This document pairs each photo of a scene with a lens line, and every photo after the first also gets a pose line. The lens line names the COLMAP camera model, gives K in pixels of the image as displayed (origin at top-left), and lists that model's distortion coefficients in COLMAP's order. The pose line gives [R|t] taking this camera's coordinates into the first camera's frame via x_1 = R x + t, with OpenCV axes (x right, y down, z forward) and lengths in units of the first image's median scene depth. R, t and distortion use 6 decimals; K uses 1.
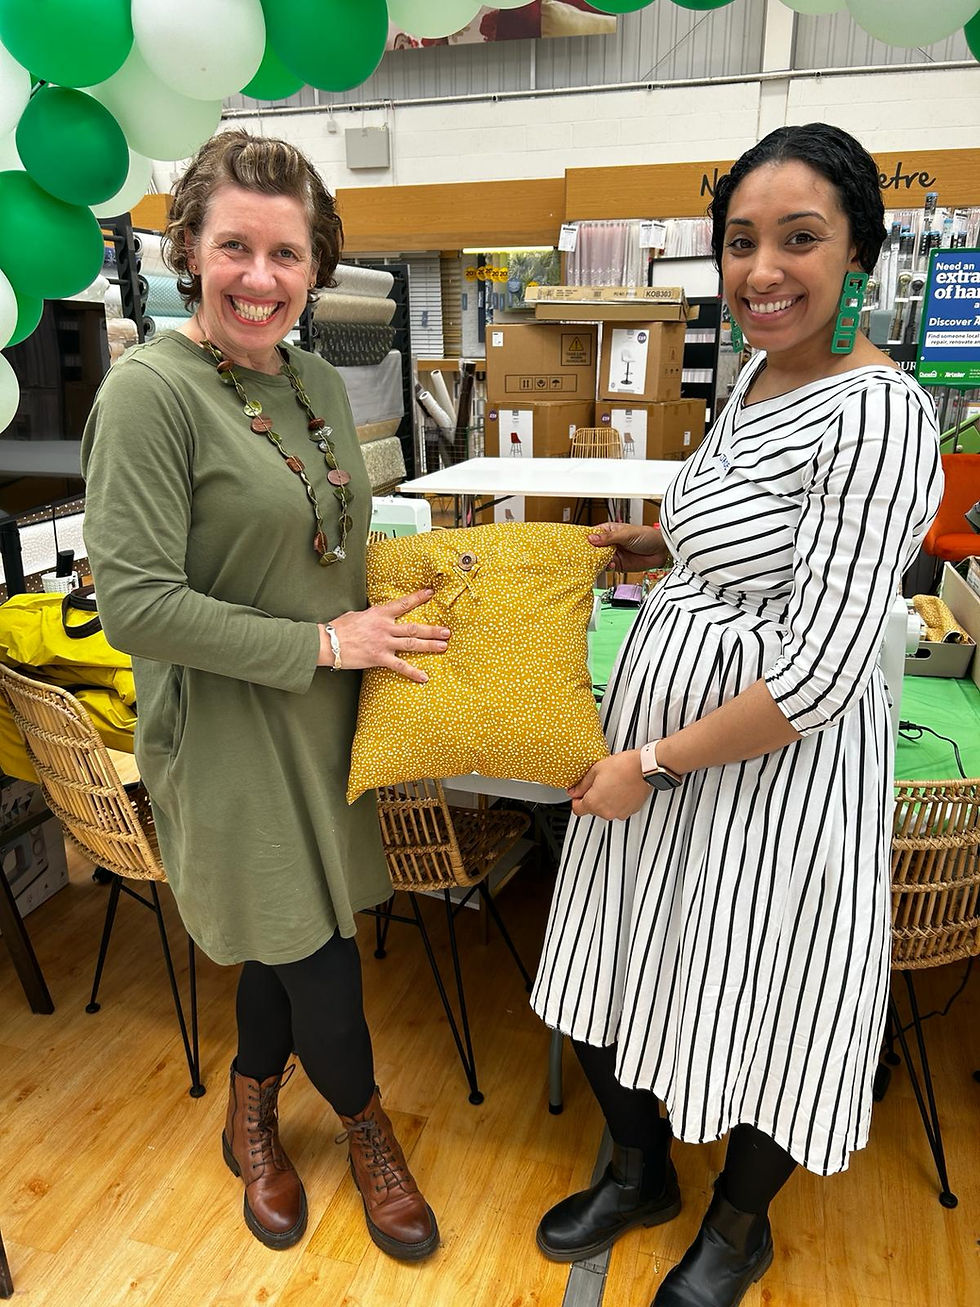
lens RADIAL K [[973.7, 0, 491.5], [0, 973.7, 660.3], [0, 0, 1]] dist [0.003689, -0.004985]
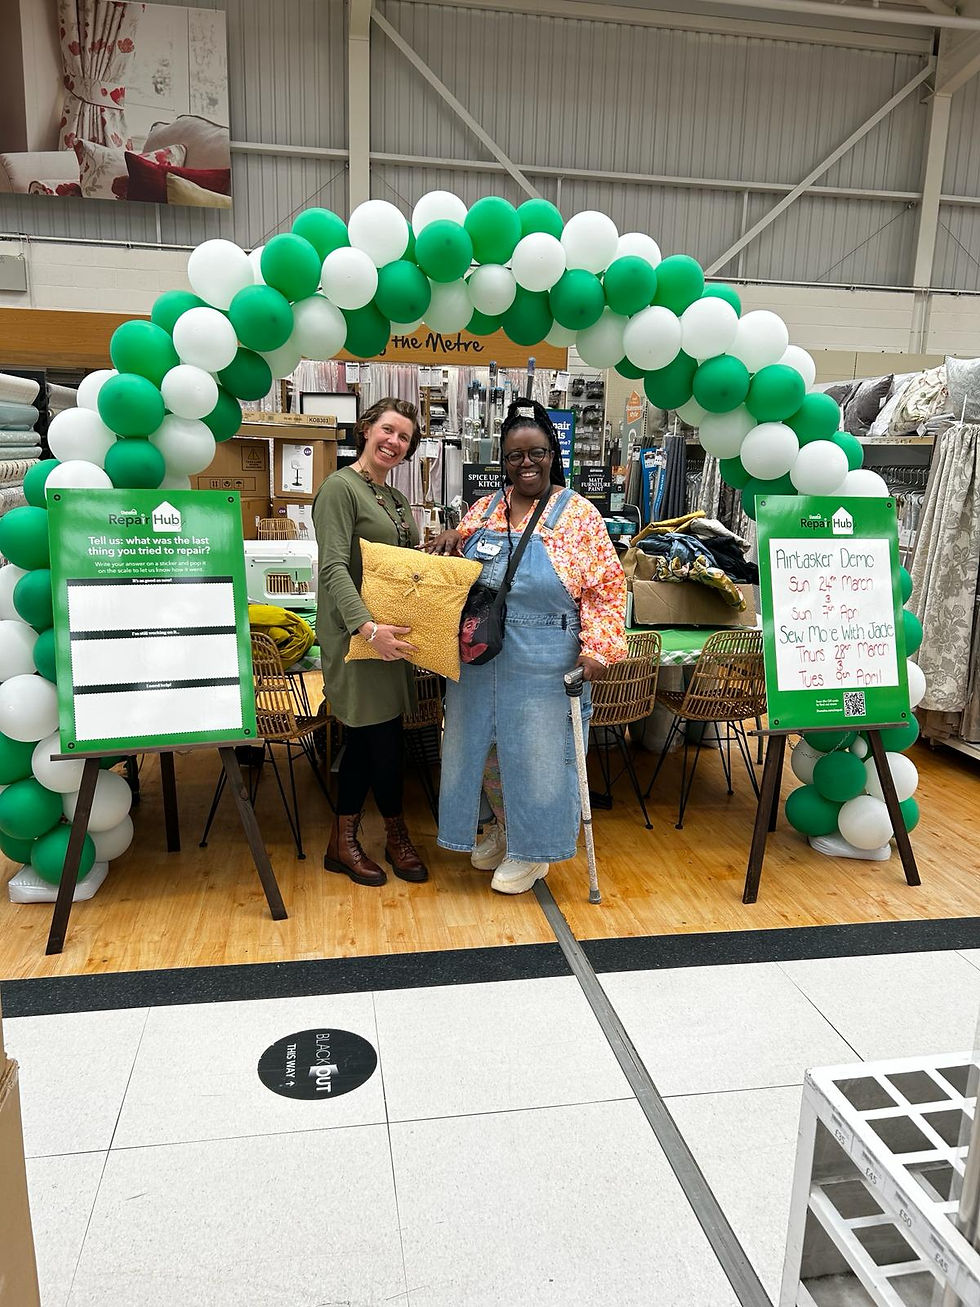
lens RADIAL K [[973.7, 0, 491.5], [0, 973.7, 660.3], [0, 0, 1]] dist [0.003689, -0.004985]
pose [[0.895101, -0.066046, 0.440945, -0.212772], [0.110471, 0.990983, -0.075820, 0.073971], [-0.431961, 0.116578, 0.894326, -0.244884]]
